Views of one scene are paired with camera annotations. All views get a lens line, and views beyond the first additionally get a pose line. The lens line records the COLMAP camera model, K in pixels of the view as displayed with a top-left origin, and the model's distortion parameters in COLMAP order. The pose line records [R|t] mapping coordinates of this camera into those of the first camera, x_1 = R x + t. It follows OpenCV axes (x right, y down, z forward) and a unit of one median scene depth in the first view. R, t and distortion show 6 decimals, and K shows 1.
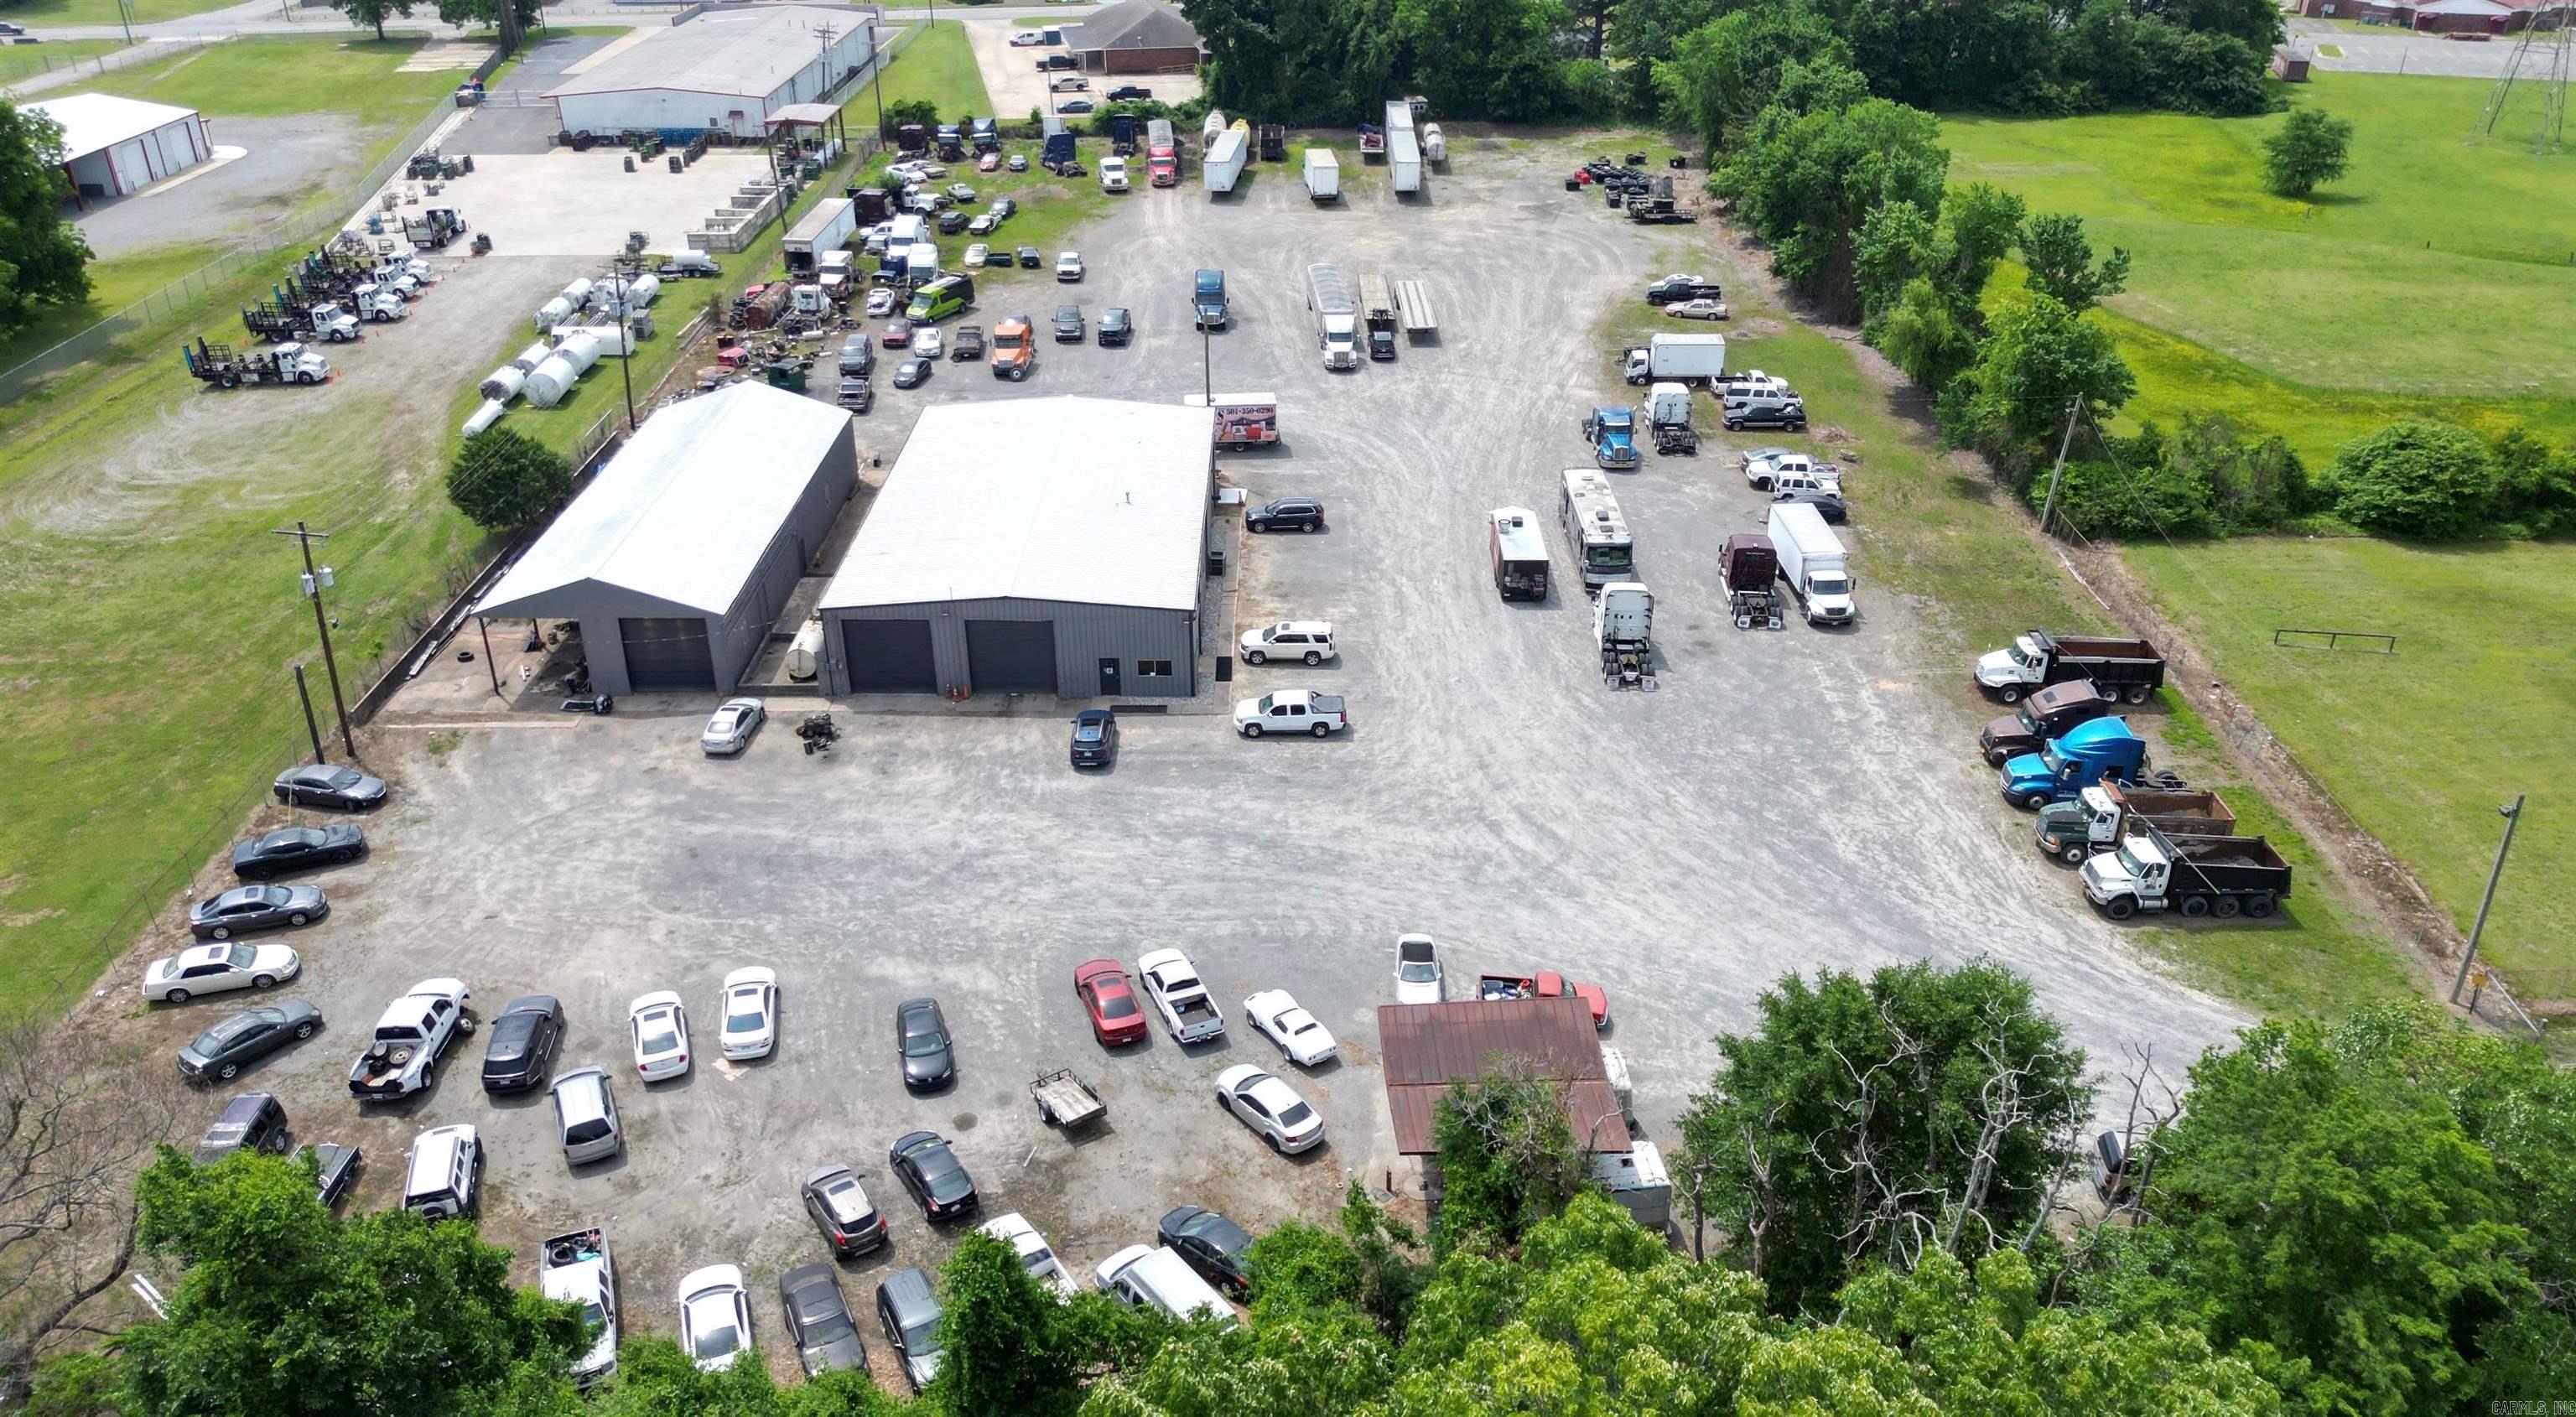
lens RADIAL K [[1935.6, 0, 1284.8], [0, 1935.6, 698.4], [0, 0, 1]] dist [0.061415, -0.002268]
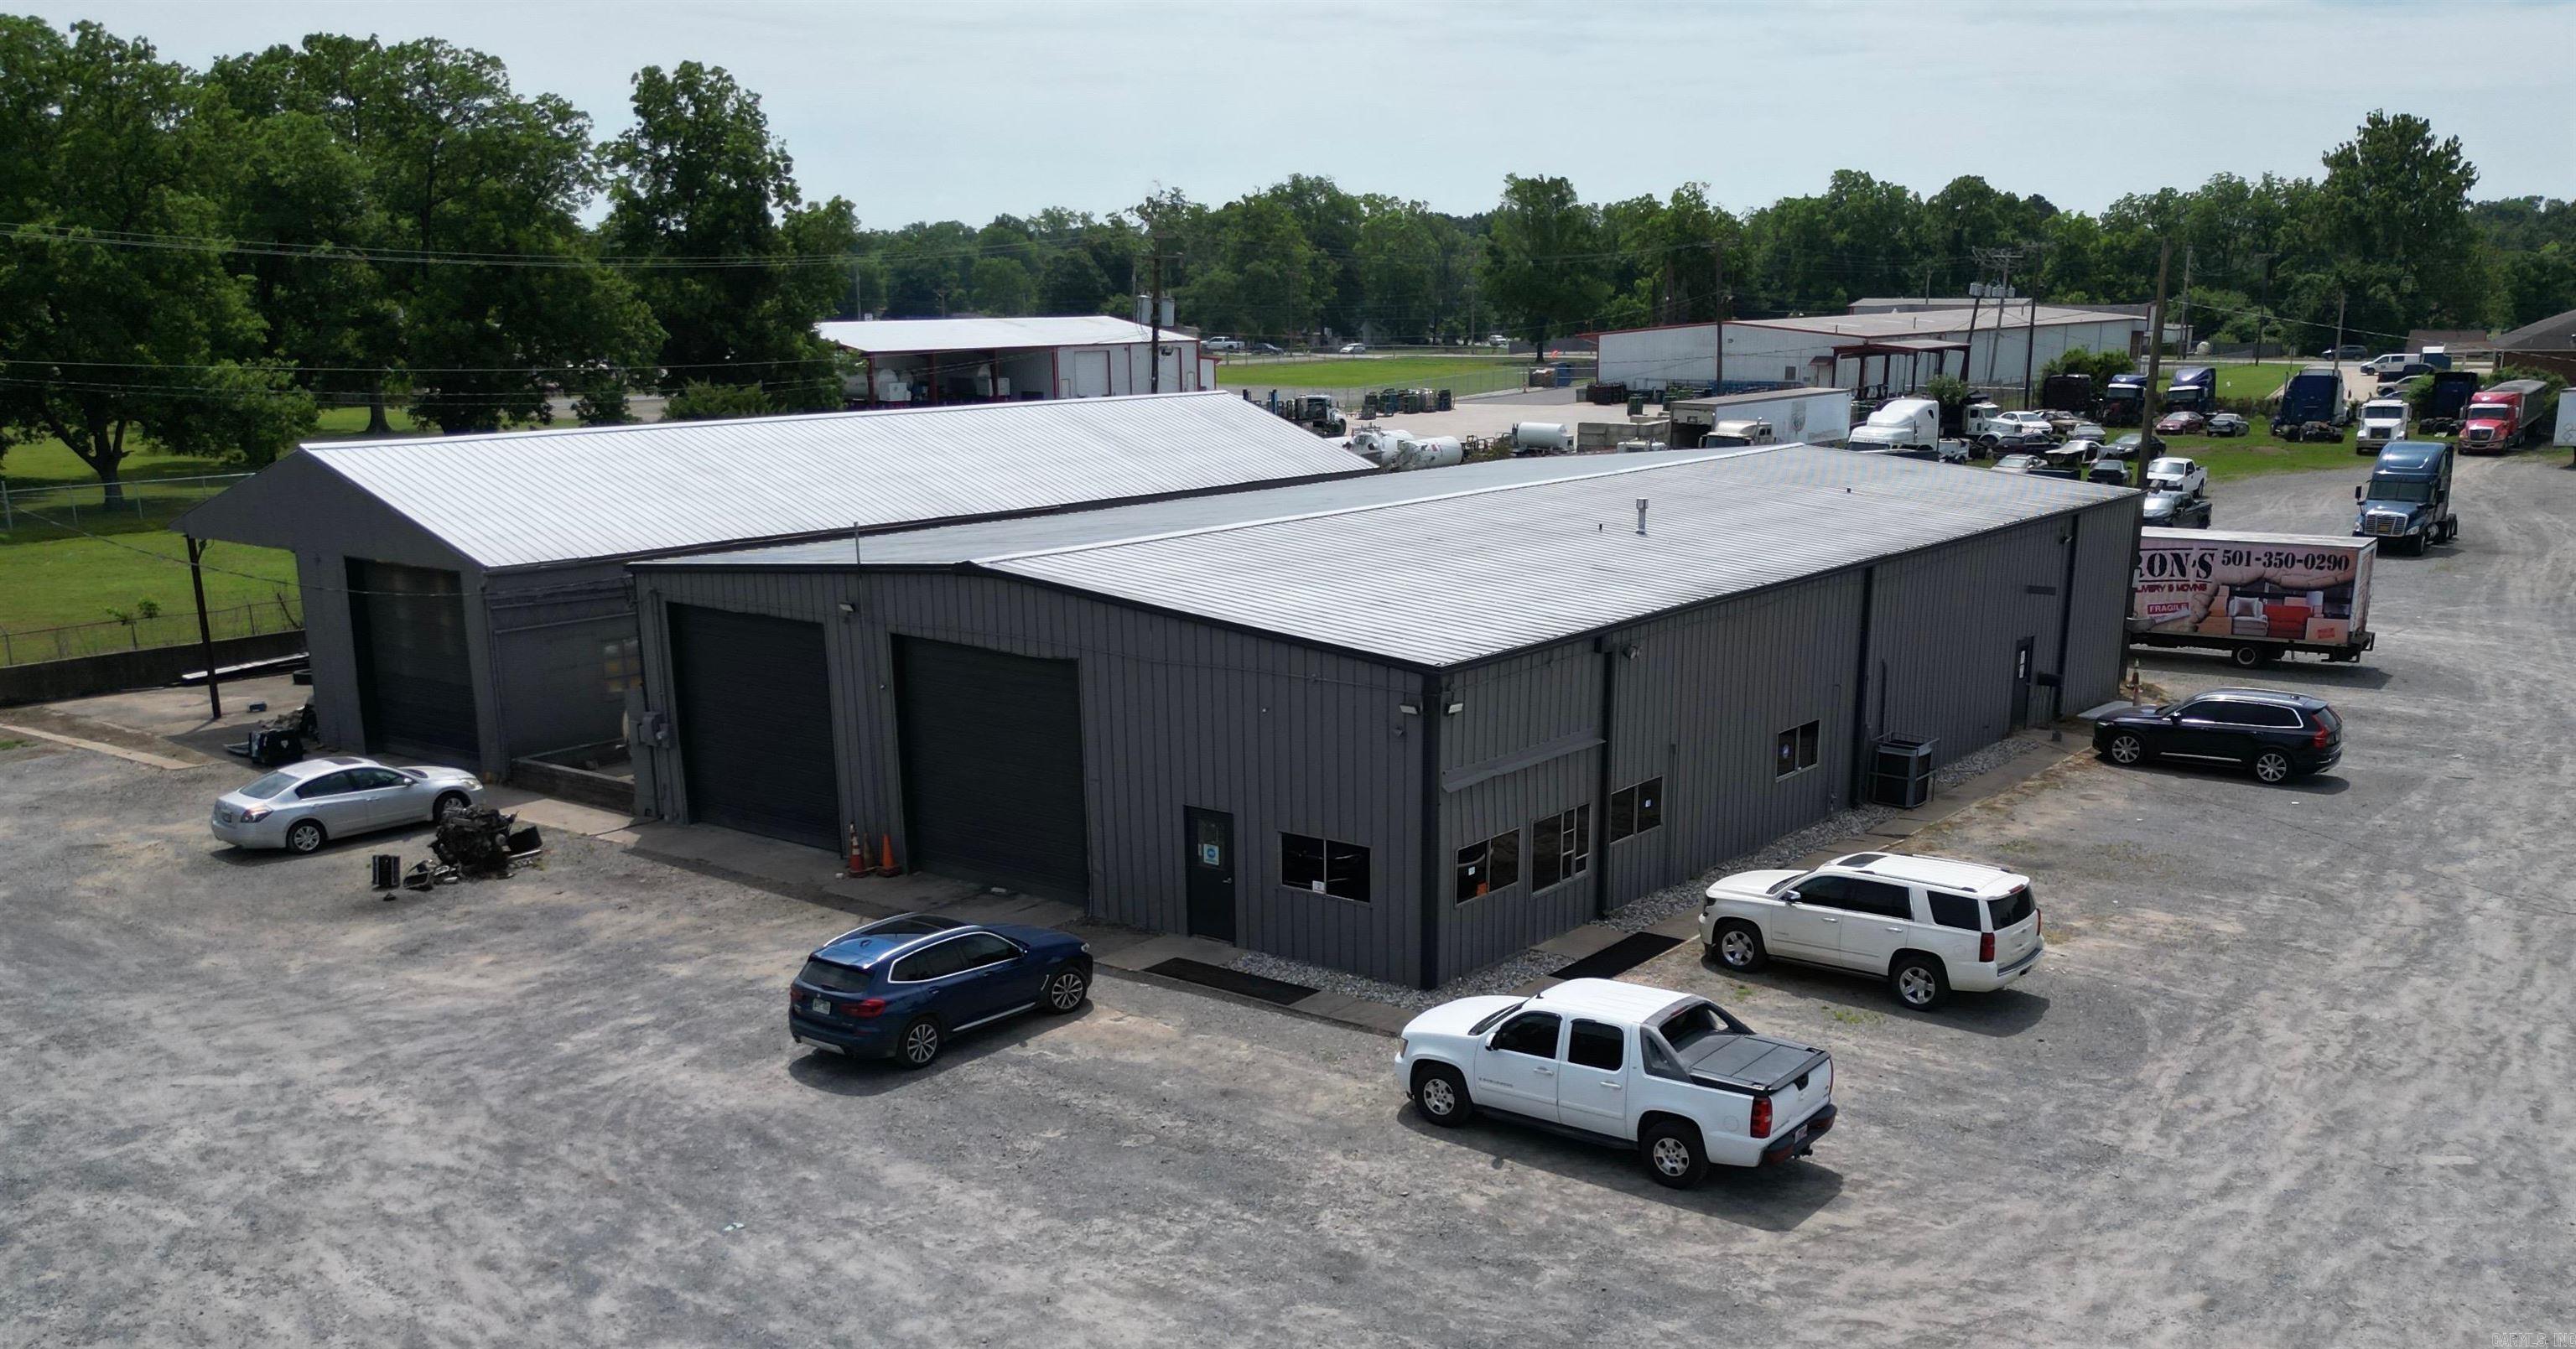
lens RADIAL K [[2347.4, 0, 1310.2], [0, 2347.4, 693.7], [0, 0, 1]] dist [0.012987, 0.000000]
pose [[0.801566, 0.111036, -0.587505, 0.142952], [-0.271792, 0.942882, -0.192620, 0.030207], [0.532561, 0.314077, 0.785961, 0.706315]]
